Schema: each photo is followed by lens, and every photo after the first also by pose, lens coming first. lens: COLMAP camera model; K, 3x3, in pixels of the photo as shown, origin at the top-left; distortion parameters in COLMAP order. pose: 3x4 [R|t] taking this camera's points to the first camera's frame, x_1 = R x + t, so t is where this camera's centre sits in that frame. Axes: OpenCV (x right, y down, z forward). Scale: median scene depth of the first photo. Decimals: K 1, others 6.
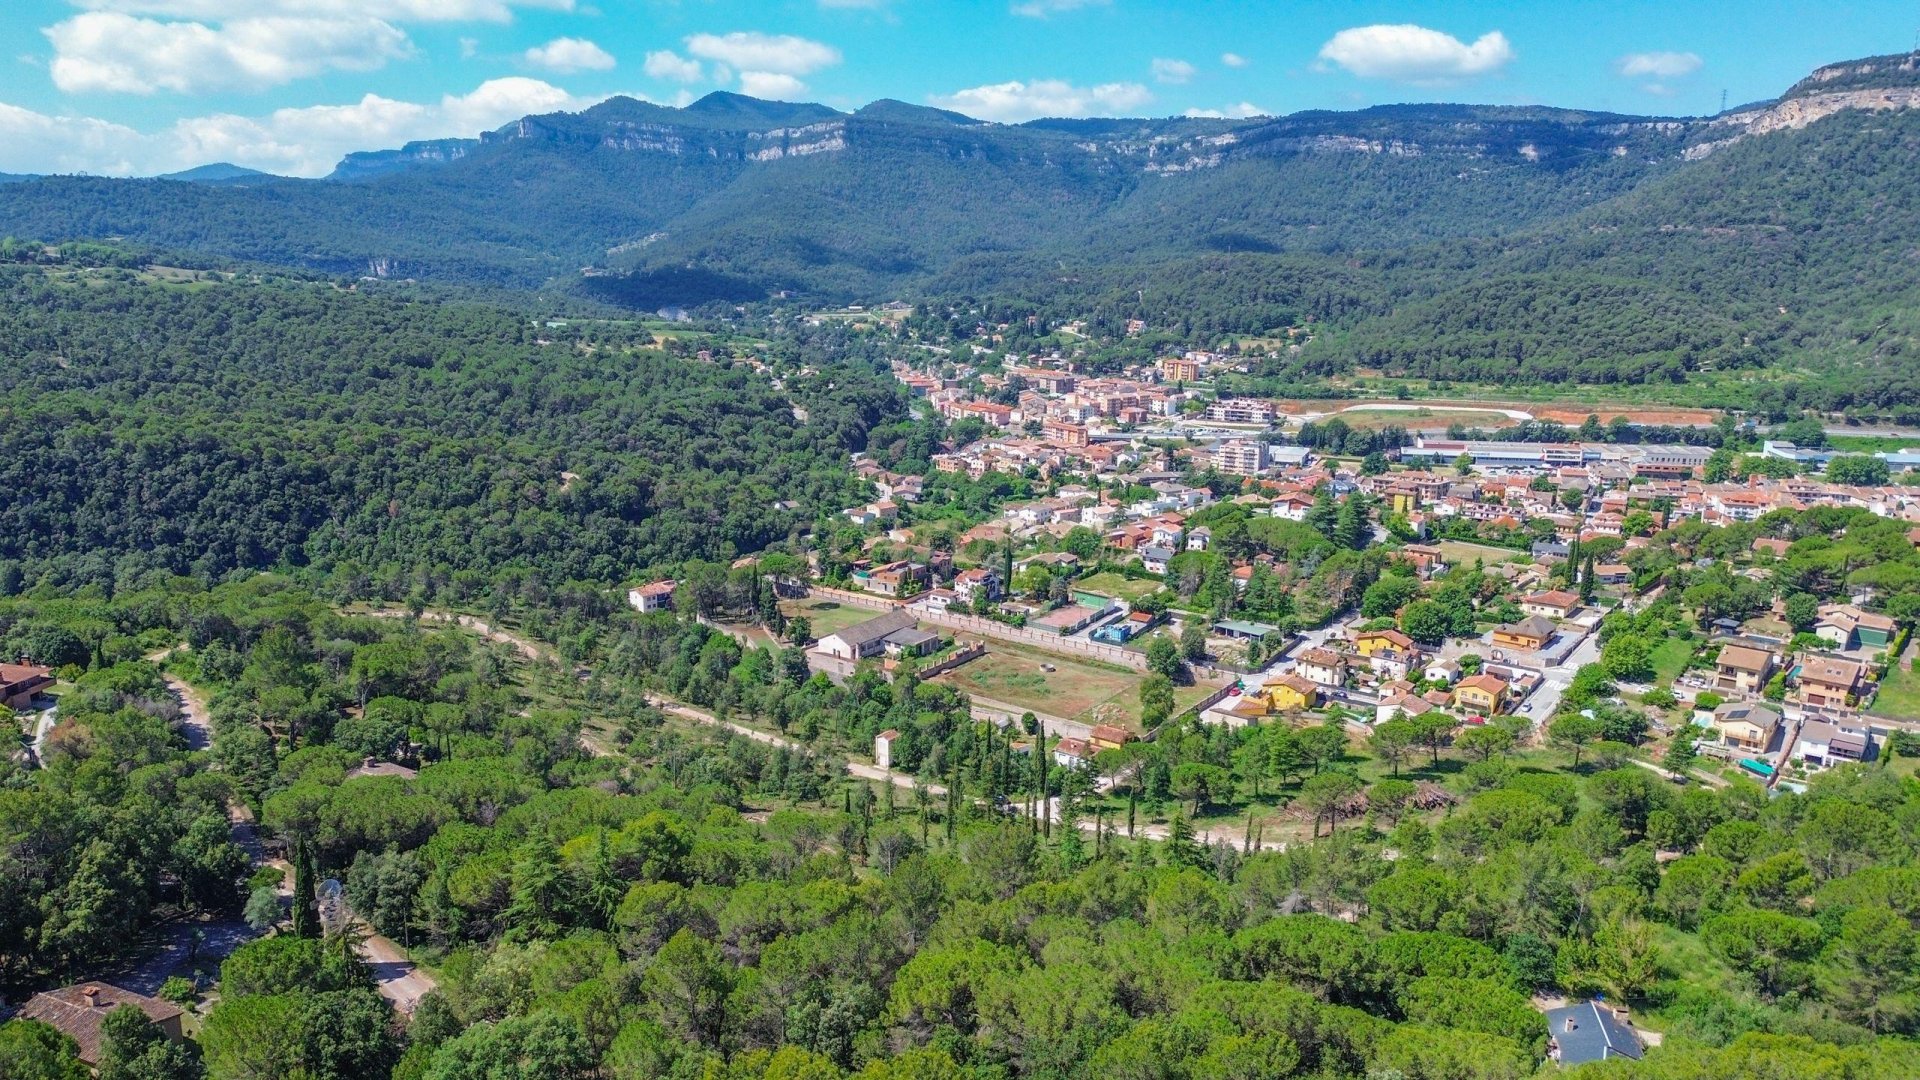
lens RADIAL K [[1352.2, 0, 952.9], [0, 1352.2, 545.7], [0, 0, 1]] dist [0.083469, -0.086727]
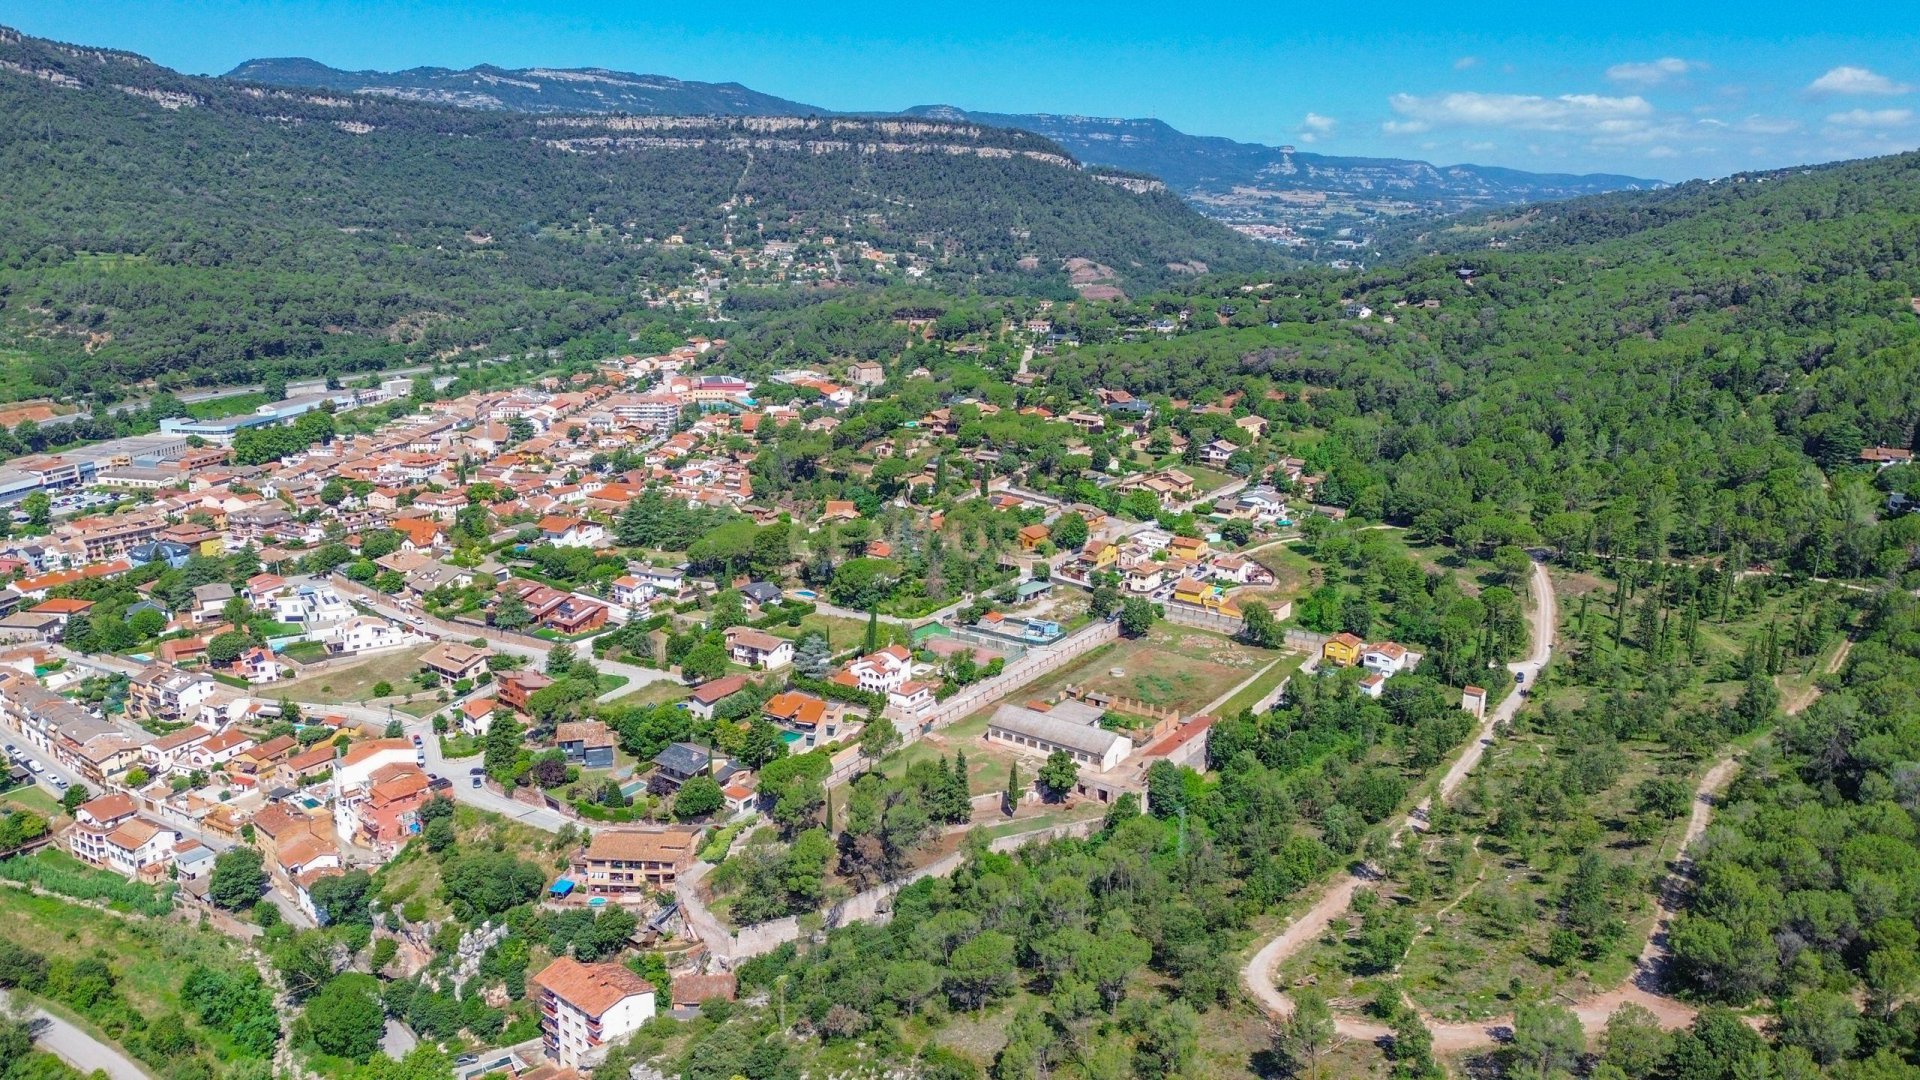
lens RADIAL K [[1352.2, 0, 960.4], [0, 1352.2, 539.9], [0, 0, 1]] dist [0.083469, -0.086727]
pose [[-0.051669, -0.240690, 0.969226, -0.356284], [0.211933, 0.945773, 0.246164, -0.110333], [-0.975917, 0.218130, 0.002143, 0.465866]]
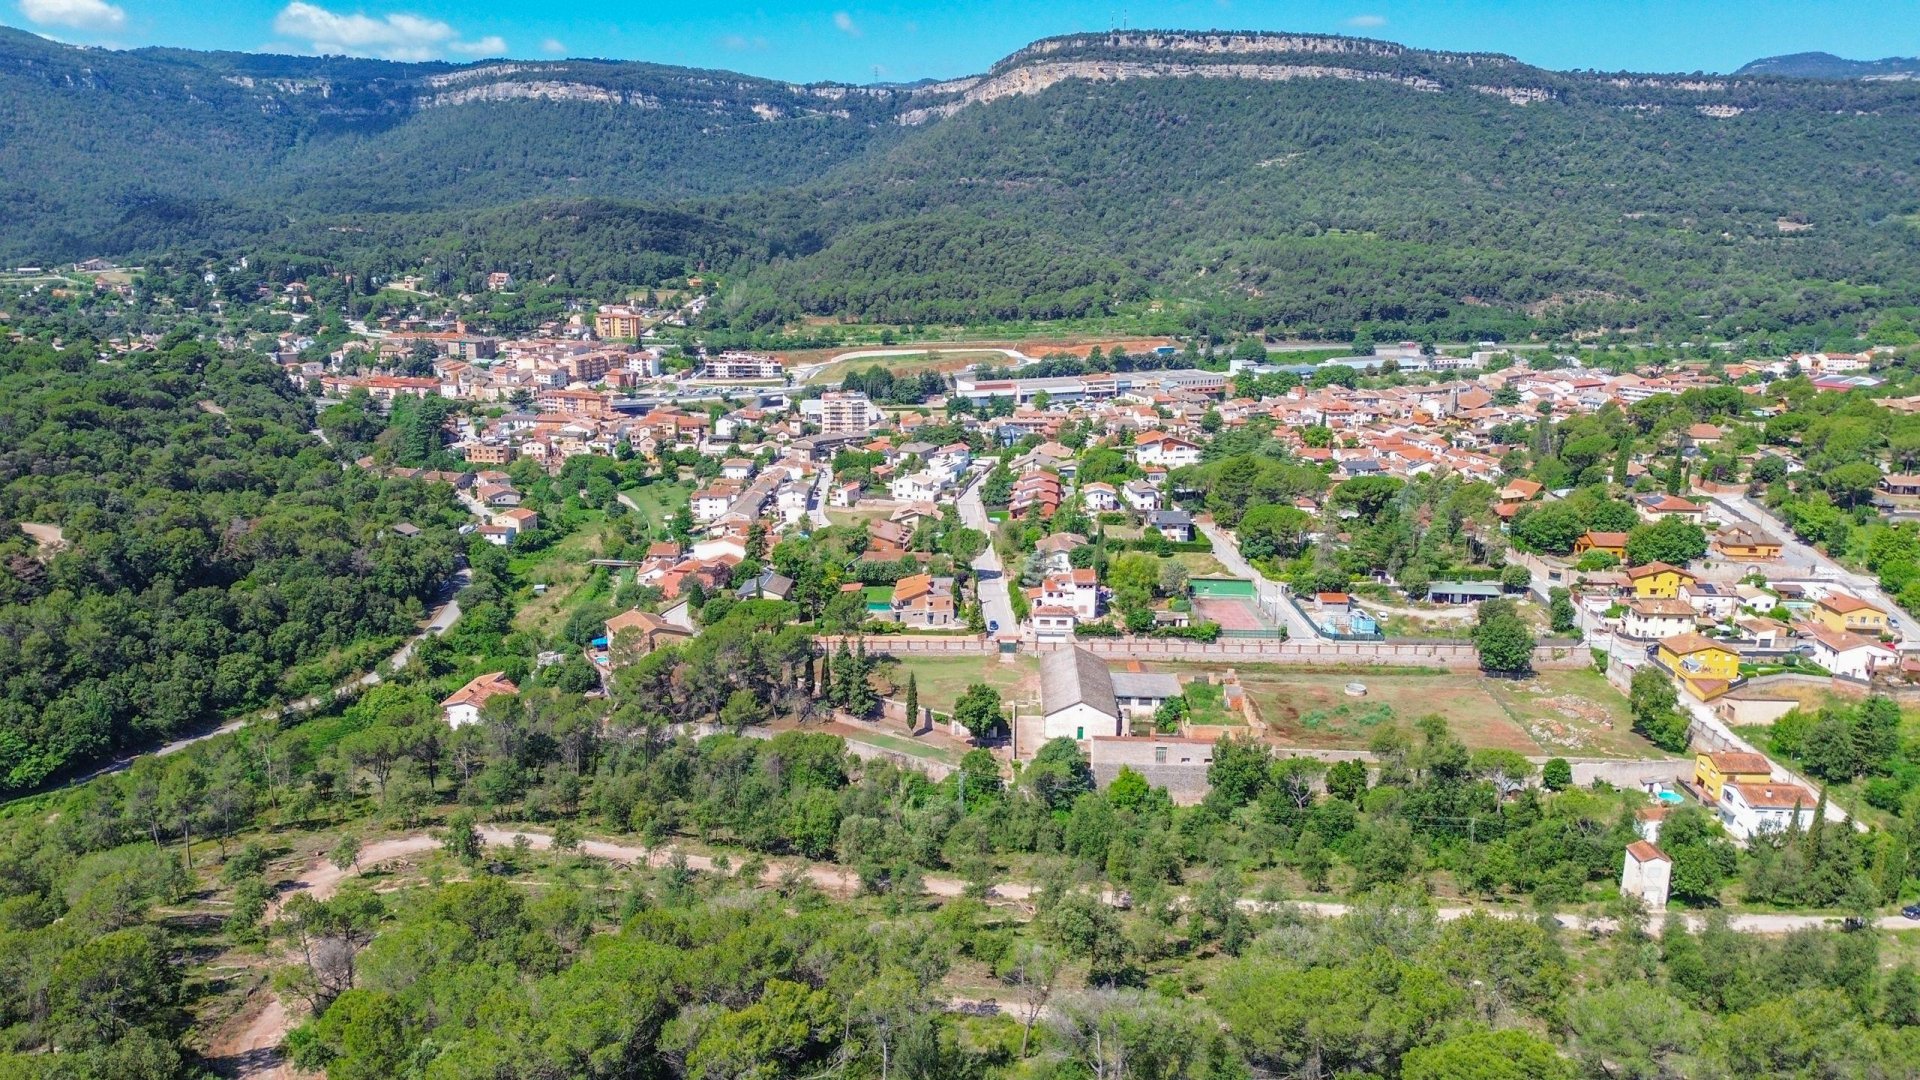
lens RADIAL K [[1352.2, 0, 952.9], [0, 1352.2, 546.1], [0, 0, 1]] dist [0.083469, -0.086727]
pose [[0.816557, -0.137243, 0.560712, -0.205019], [0.126061, 0.990278, 0.058805, -0.020843], [-0.563332, 0.022667, 0.825920, 0.231622]]
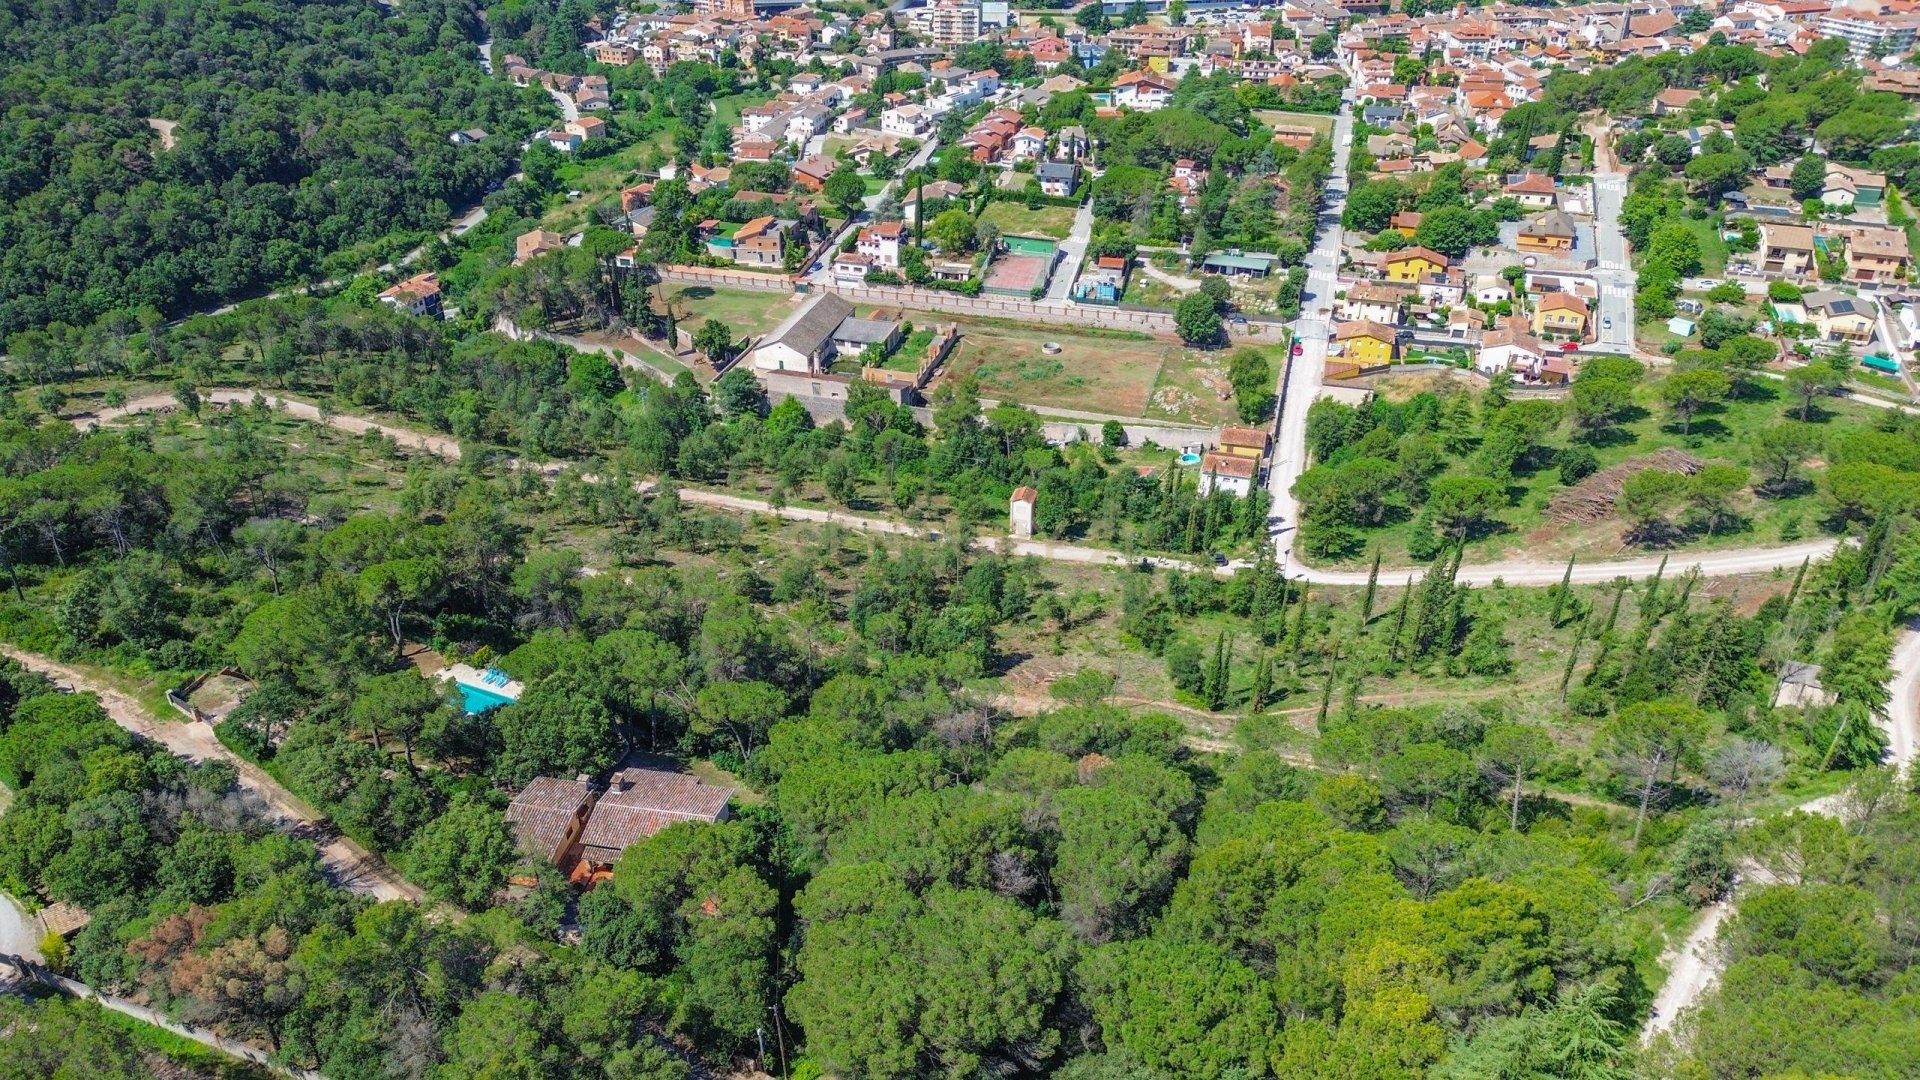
lens RADIAL K [[1352.2, 0, 952.1], [0, 1352.2, 542.4], [0, 0, 1]] dist [0.083469, -0.086727]
pose [[0.934091, -0.188807, 0.303028, -0.109510], [0.086805, 0.943364, 0.320201, -0.027946], [-0.346322, -0.272792, 0.897577, 0.110352]]
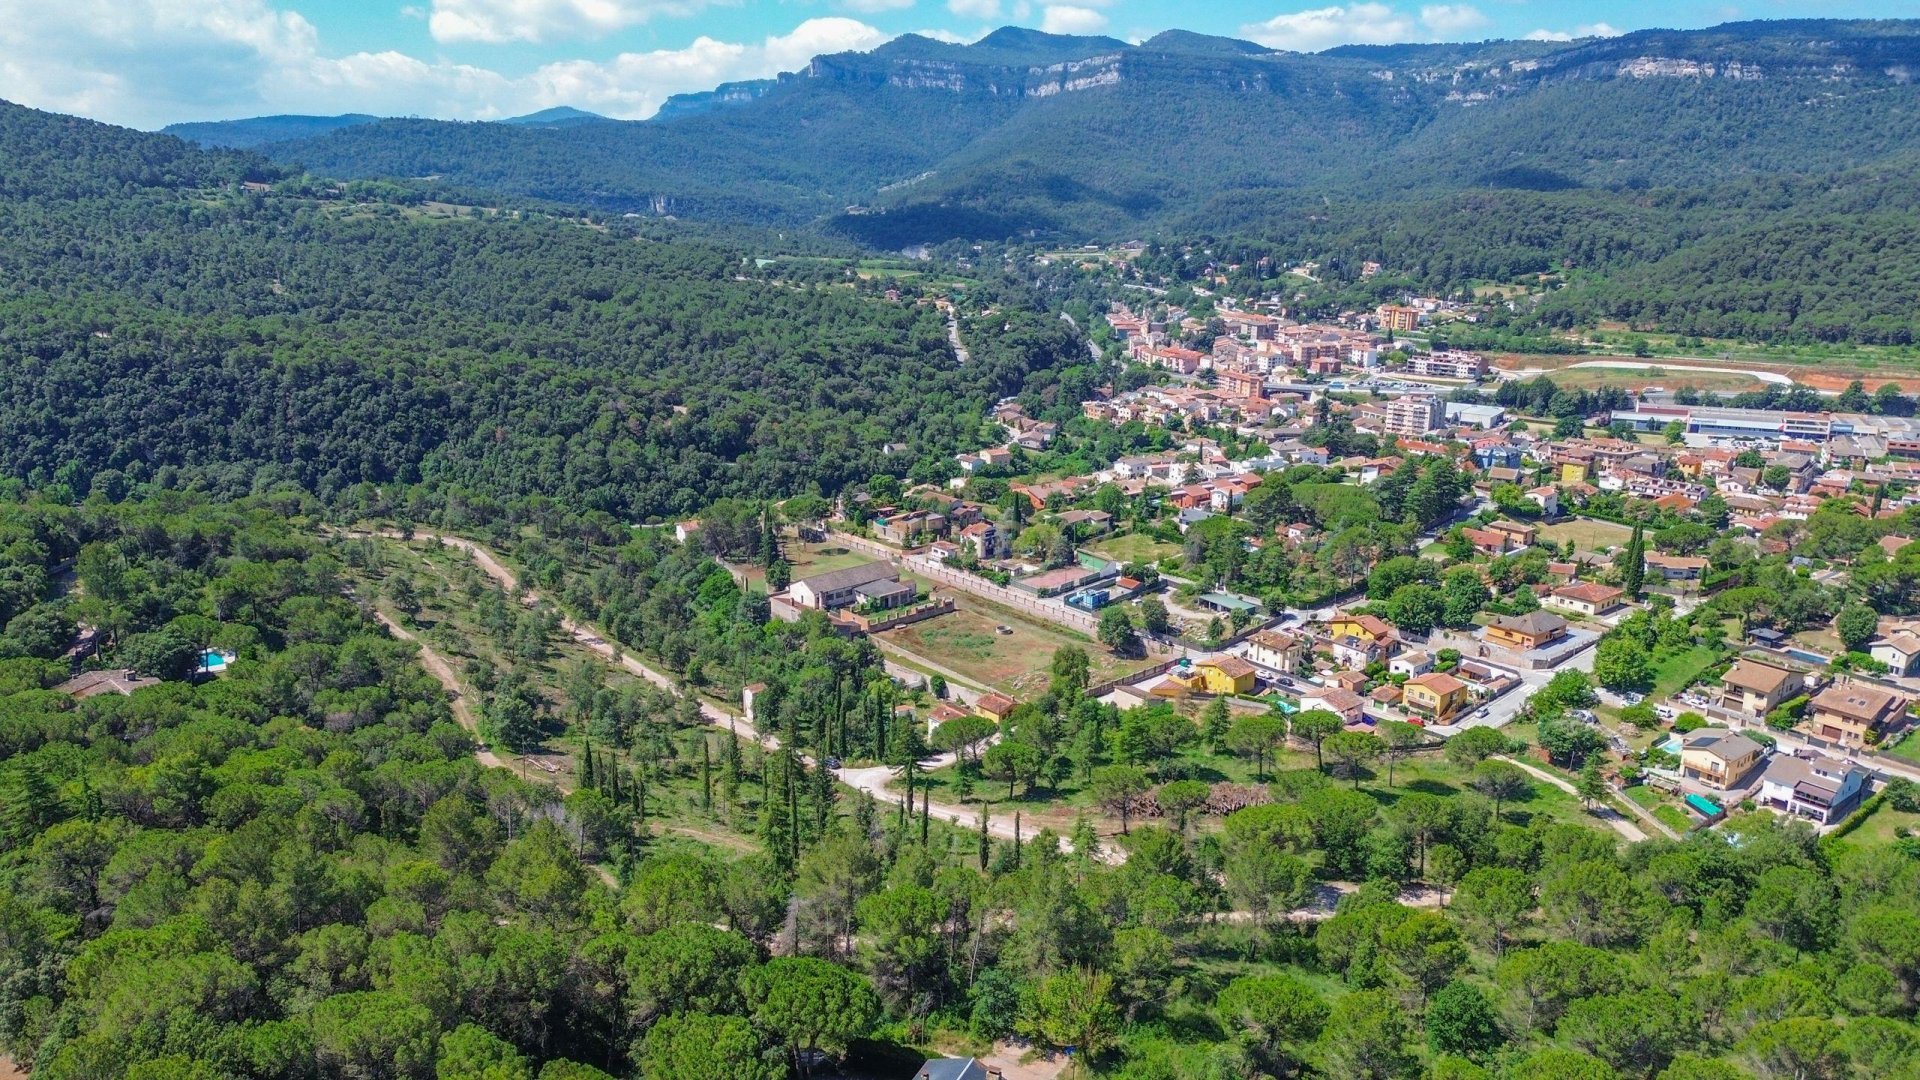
lens RADIAL K [[1352.2, 0, 952.4], [0, 1352.2, 542.9], [0, 0, 1]] dist [0.083469, -0.086727]
pose [[0.975628, 0.057973, -0.211634, 0.100115], [-0.049158, 0.997699, 0.046682, -0.006090], [0.213854, -0.035141, 0.976233, 0.024755]]
